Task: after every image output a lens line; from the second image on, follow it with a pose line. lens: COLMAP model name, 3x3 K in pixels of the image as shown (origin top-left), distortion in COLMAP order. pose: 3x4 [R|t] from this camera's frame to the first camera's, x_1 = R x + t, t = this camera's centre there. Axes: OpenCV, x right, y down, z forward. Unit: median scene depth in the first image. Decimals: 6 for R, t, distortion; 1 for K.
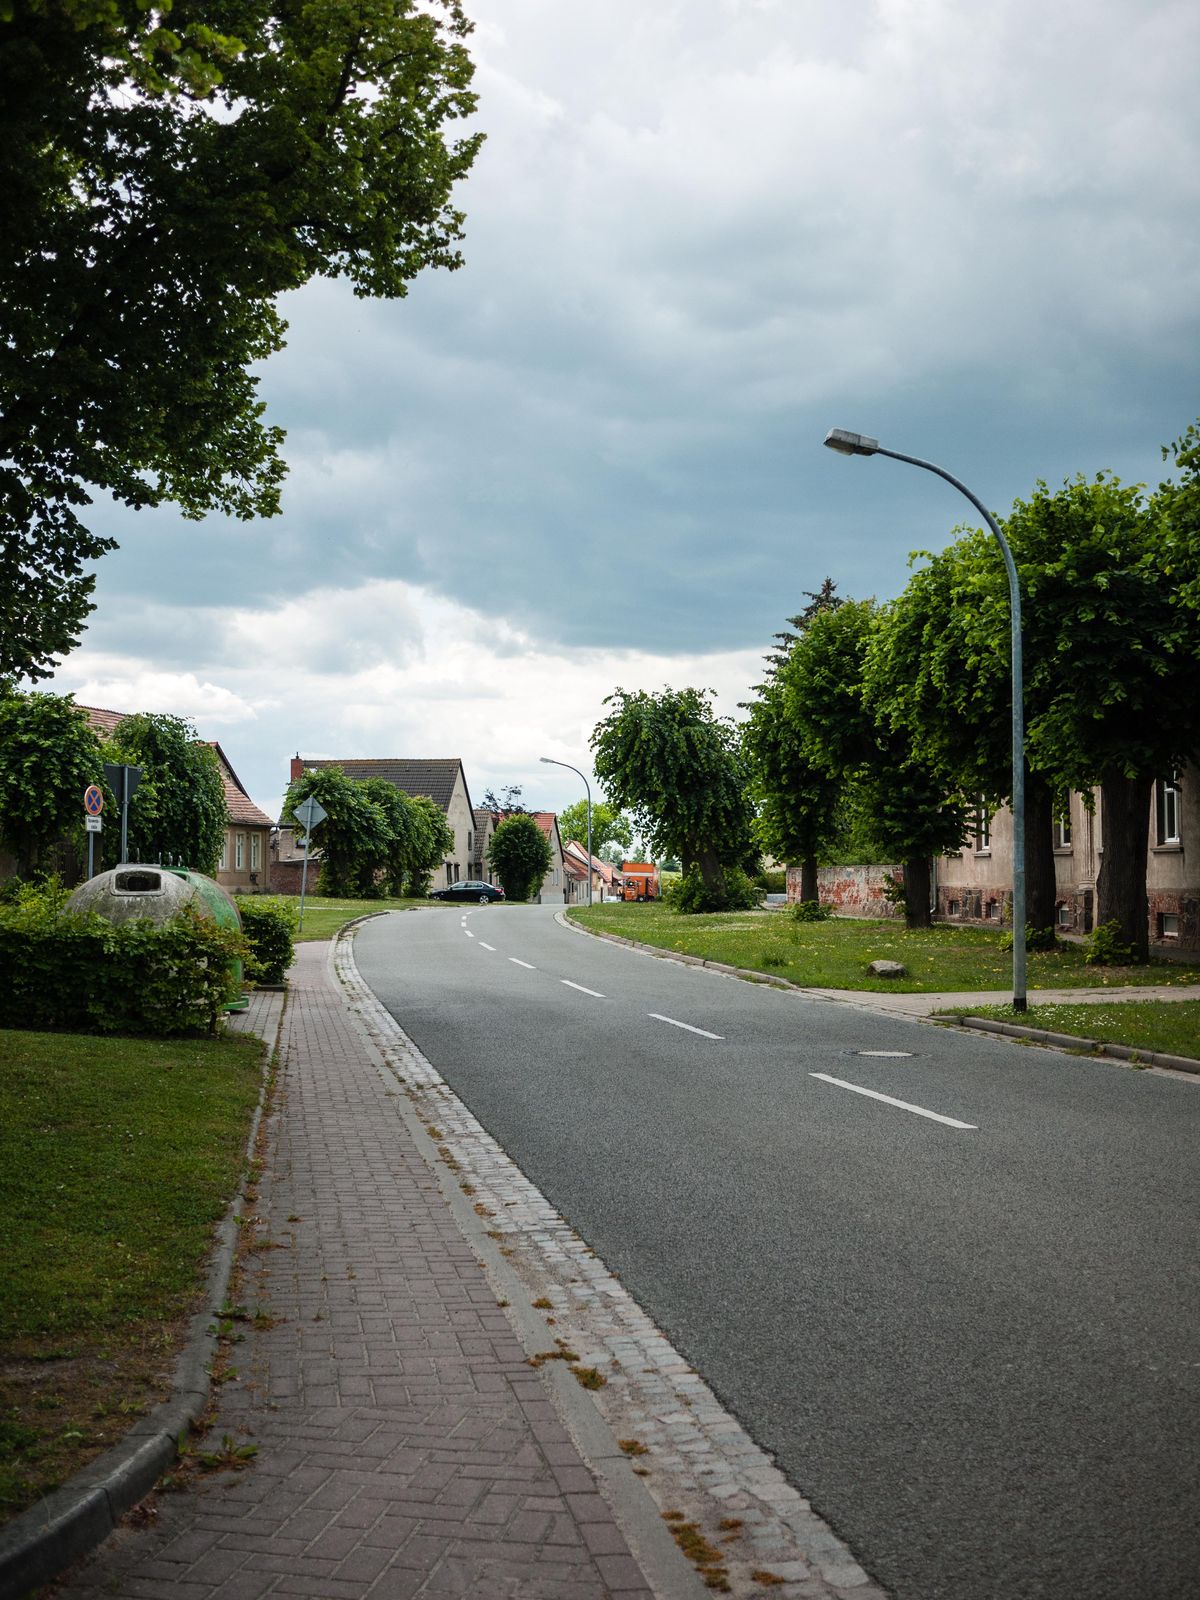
lens RADIAL K [[1863.1, 0, 600.0], [0, 1863.1, 800.0], [0, 0, 1]] dist [-0.019345, -0.045814]
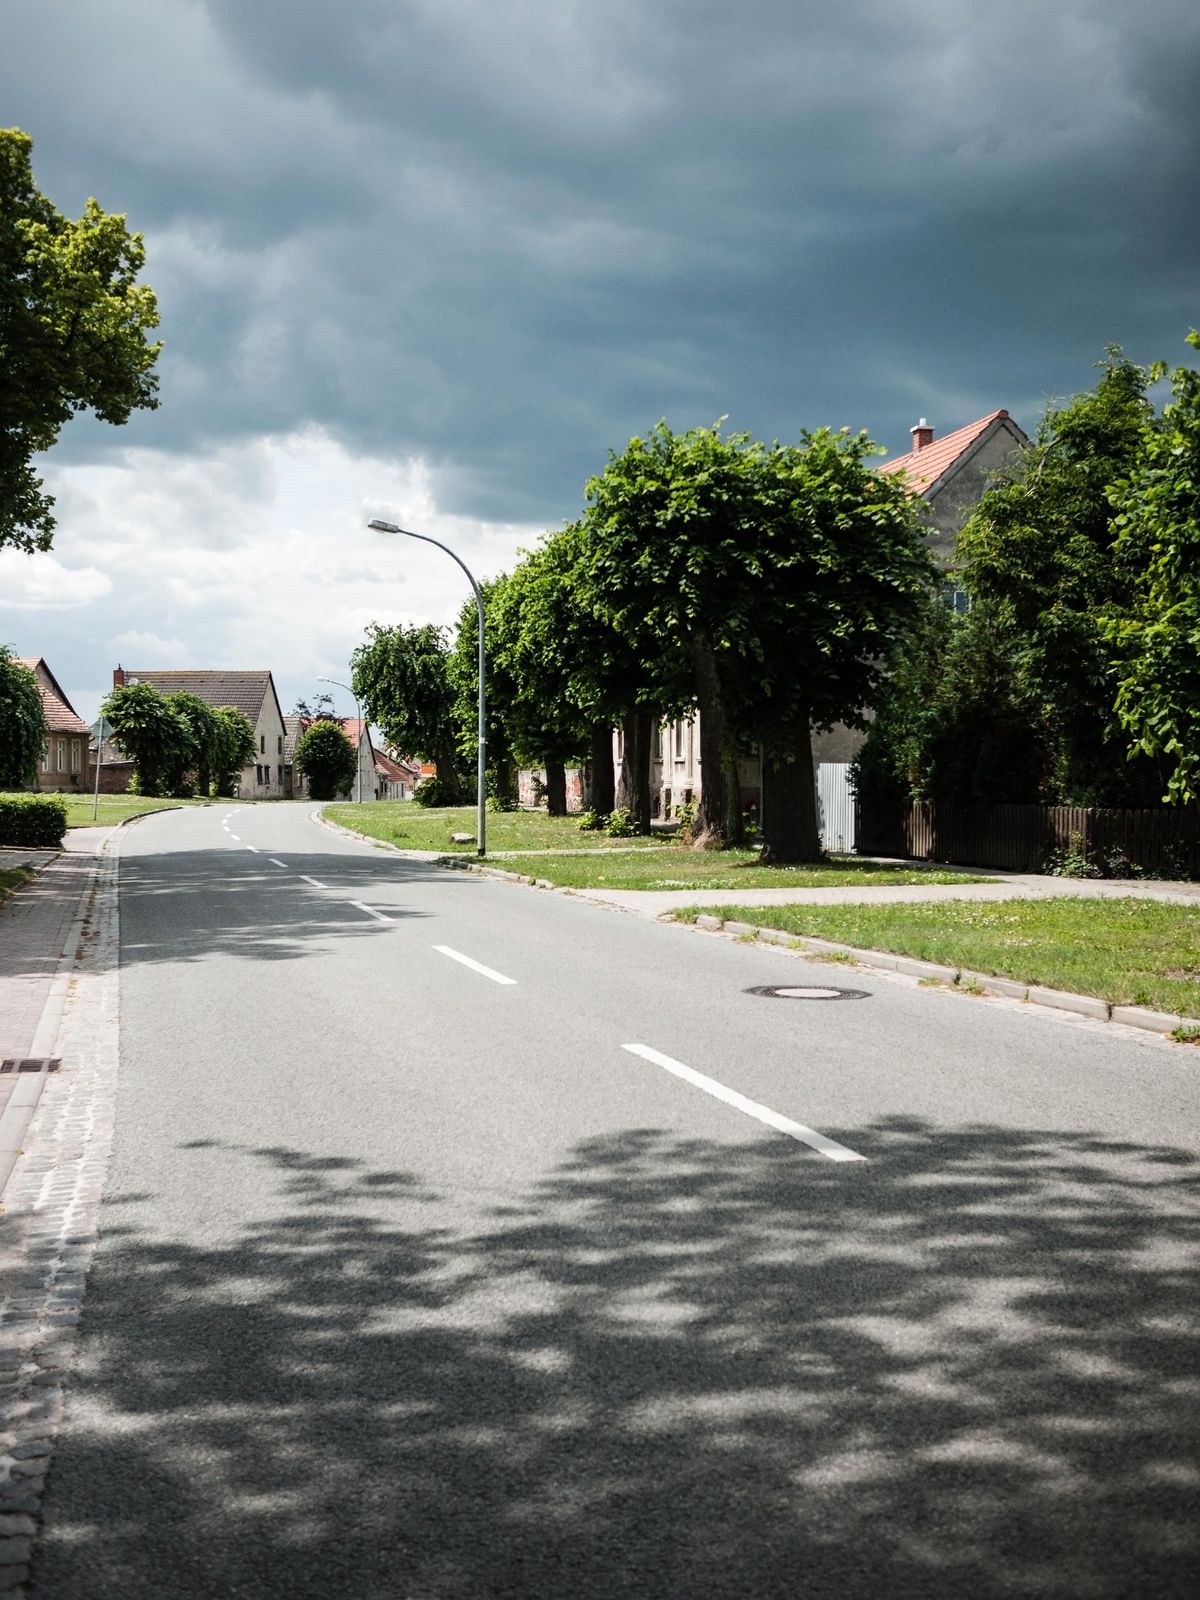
lens RADIAL K [[1863.1, 0, 600.0], [0, 1863.1, 800.0], [0, 0, 1]] dist [-0.019345, -0.045814]
pose [[0.996703, -0.001074, 0.081126, 0.048444], [-0.003236, 0.998591, 0.052968, -0.007731], [-0.081069, -0.053056, 0.995295, -0.183718]]
